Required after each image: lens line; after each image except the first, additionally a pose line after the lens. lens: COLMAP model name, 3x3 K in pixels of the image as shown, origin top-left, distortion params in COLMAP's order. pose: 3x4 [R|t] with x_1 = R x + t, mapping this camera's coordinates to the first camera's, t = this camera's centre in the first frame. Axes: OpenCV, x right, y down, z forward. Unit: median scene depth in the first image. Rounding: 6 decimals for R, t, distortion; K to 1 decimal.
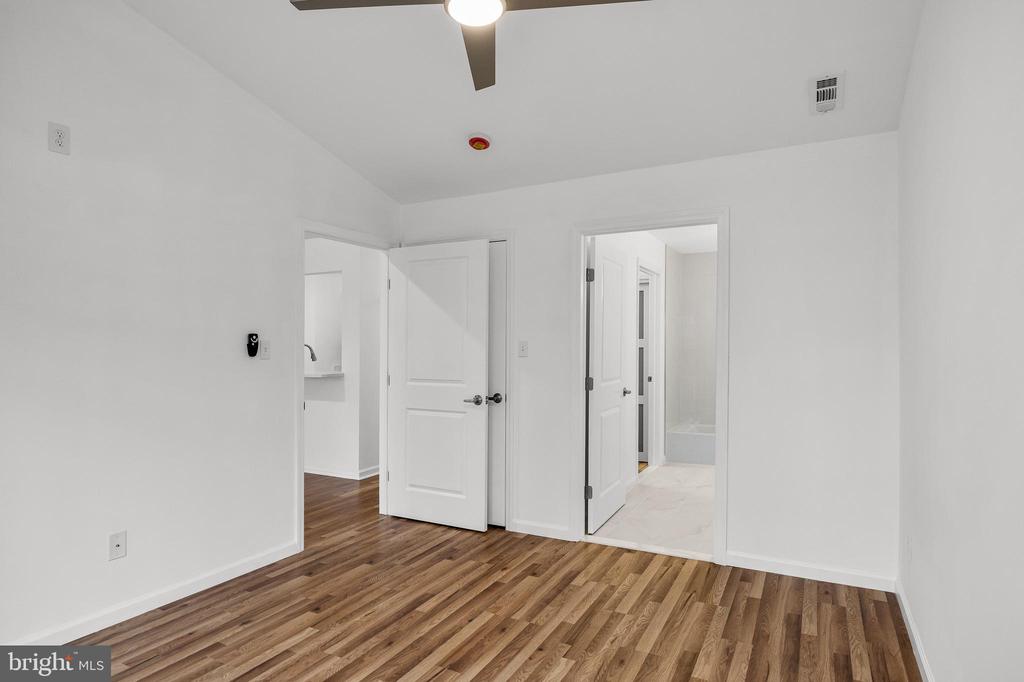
lens RADIAL K [[566.2, 0, 512.0], [0, 566.2, 348.7], [0, 0, 1]] dist [0.005355, -0.002681]
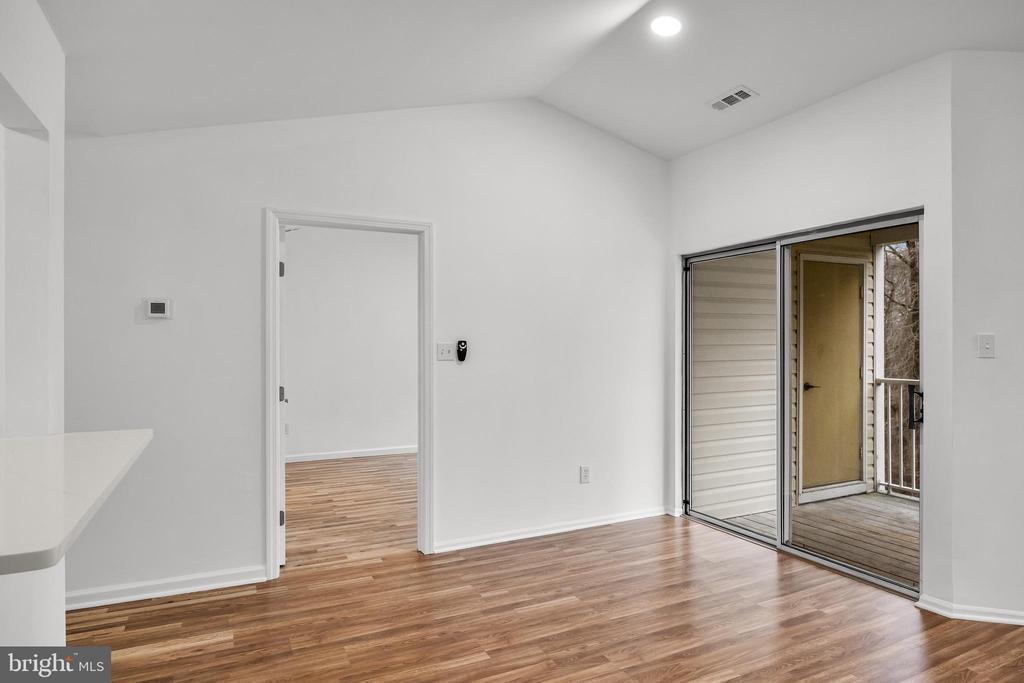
lens RADIAL K [[602.9, 0, 507.9], [0, 602.9, 340.9], [0, 0, 1]] dist [-0.006734, -0.000412]
pose [[-0.801468, -0.002264, 0.598033, -1.223648], [-0.008547, 0.999934, -0.007669, -0.017087], [-0.597977, -0.011258, -0.801434, 1.890402]]
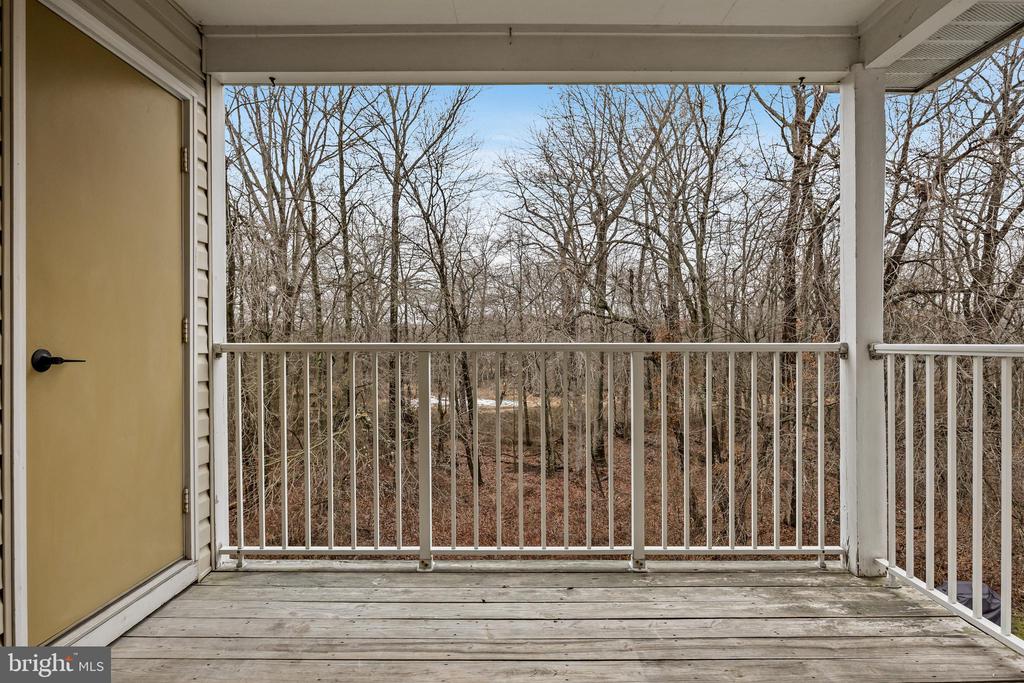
lens RADIAL K [[566.2, 0, 514.5], [0, 566.2, 344.5], [0, 0, 1]] dist [0.005355, -0.002681]
pose [[-0.893906, 0.003118, -0.448244, -1.067636], [0.005637, 0.999975, -0.004285, 0.071280], [0.448219, -0.006357, -0.893901, 0.842481]]
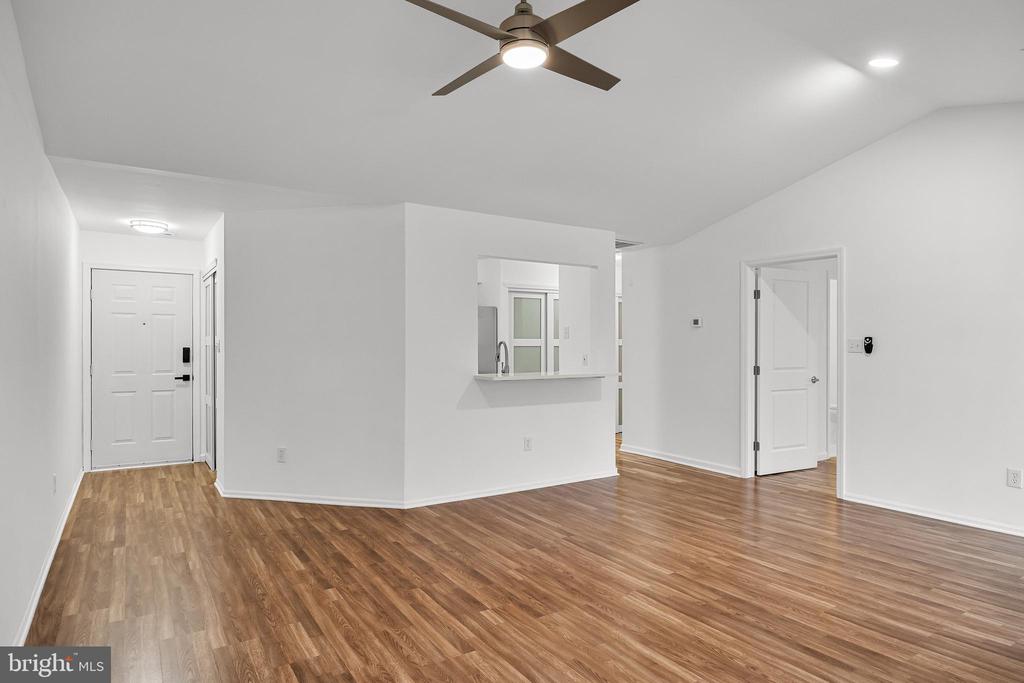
lens RADIAL K [[602.9, 0, 512.9], [0, 602.9, 346.0], [0, 0, 1]] dist [-0.006734, -0.000412]
pose [[0.497432, -0.003219, 0.867497, -2.079372], [-0.010173, 0.999903, 0.009544, -0.009114], [-0.867443, -0.013572, 0.497351, 1.076873]]
